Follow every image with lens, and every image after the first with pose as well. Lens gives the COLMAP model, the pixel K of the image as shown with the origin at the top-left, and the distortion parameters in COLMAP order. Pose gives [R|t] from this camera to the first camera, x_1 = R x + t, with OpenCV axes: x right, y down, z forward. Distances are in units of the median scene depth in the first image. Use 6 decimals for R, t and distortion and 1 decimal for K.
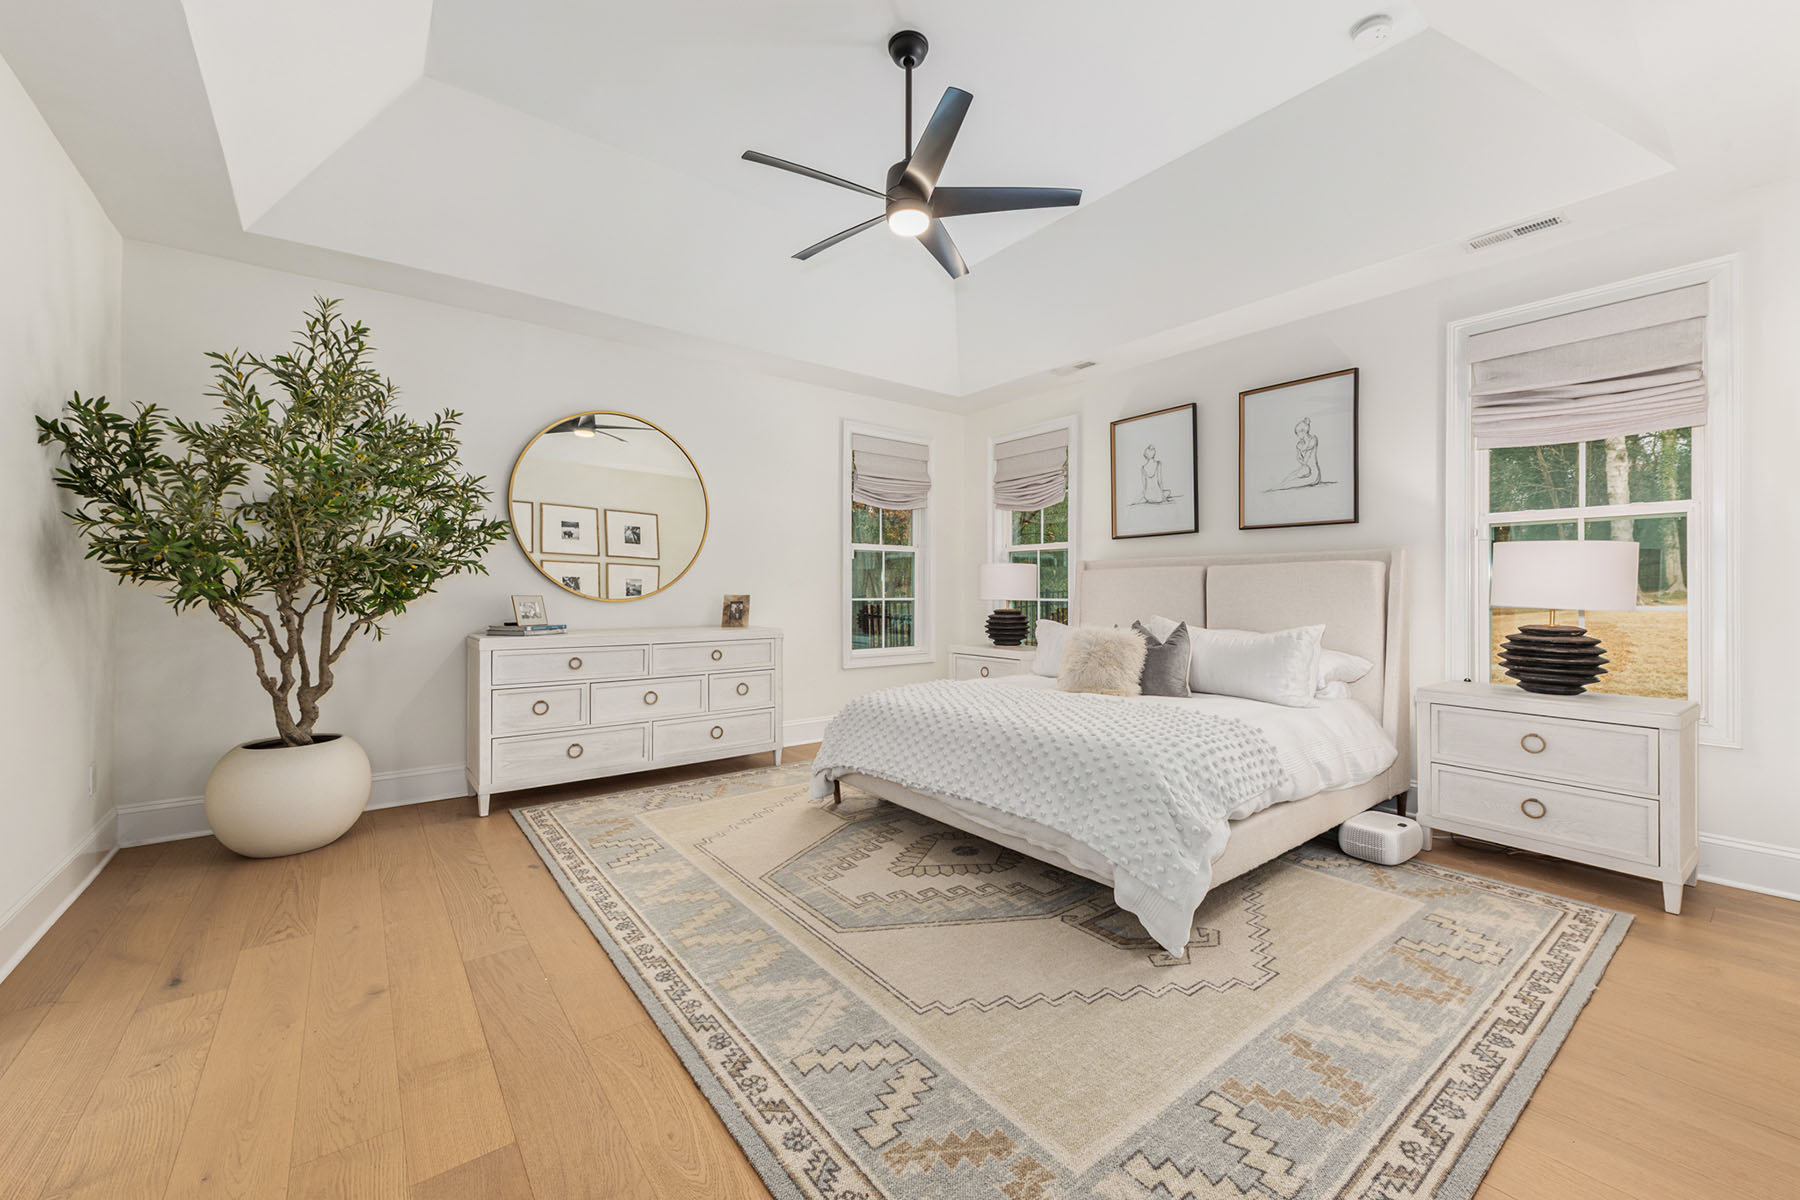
lens RADIAL K [[708.4, 0, 904.8], [0, 708.4, 596.4], [0, 0, 1]] dist [0.001358, -0.000377]
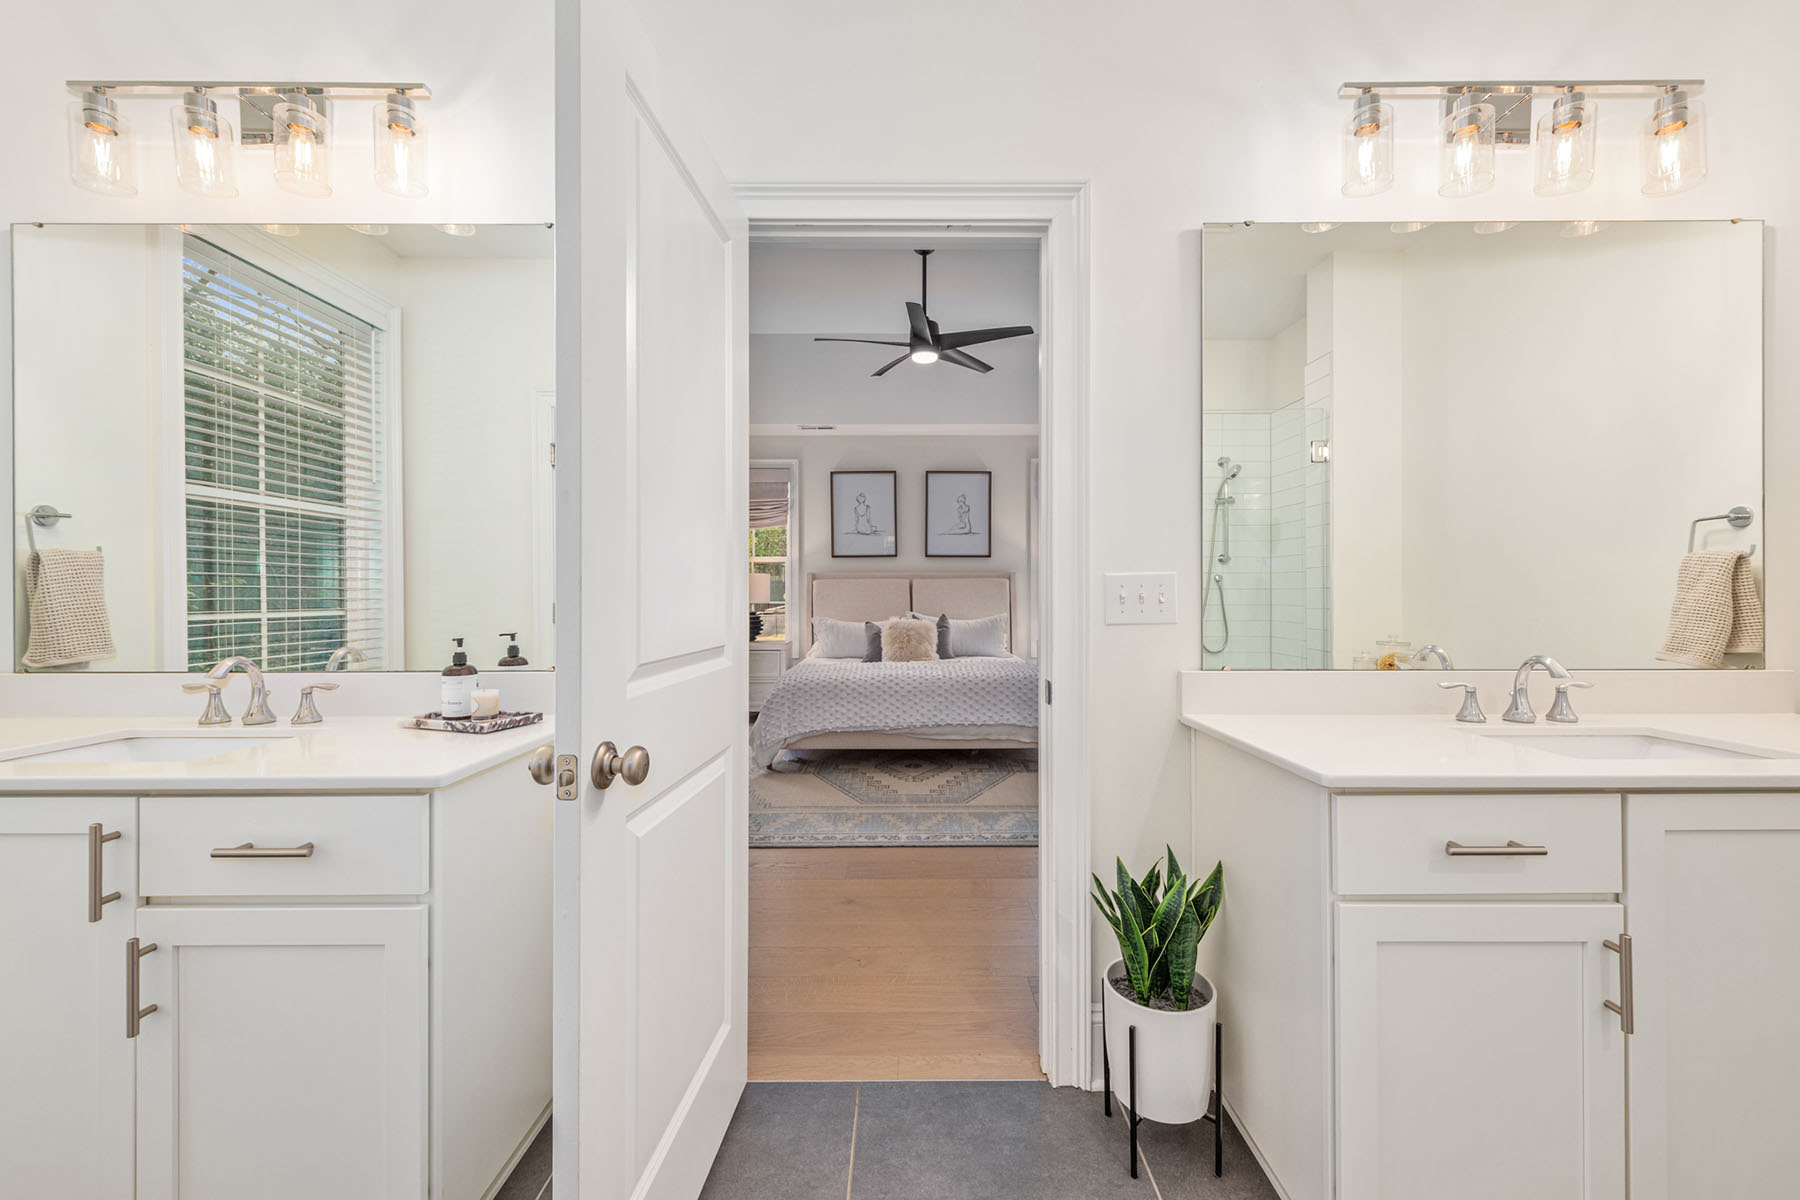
lens RADIAL K [[716.6, 0, 907.0], [0, 716.6, 603.4], [0, 0, 1]] dist [-0.000018, -0.000130]
pose [[0.611053, -0.008743, 0.791541, -1.228698], [0.009849, 0.999946, 0.003442, 0.005811], [-0.791528, 0.005692, 0.611106, 0.079911]]
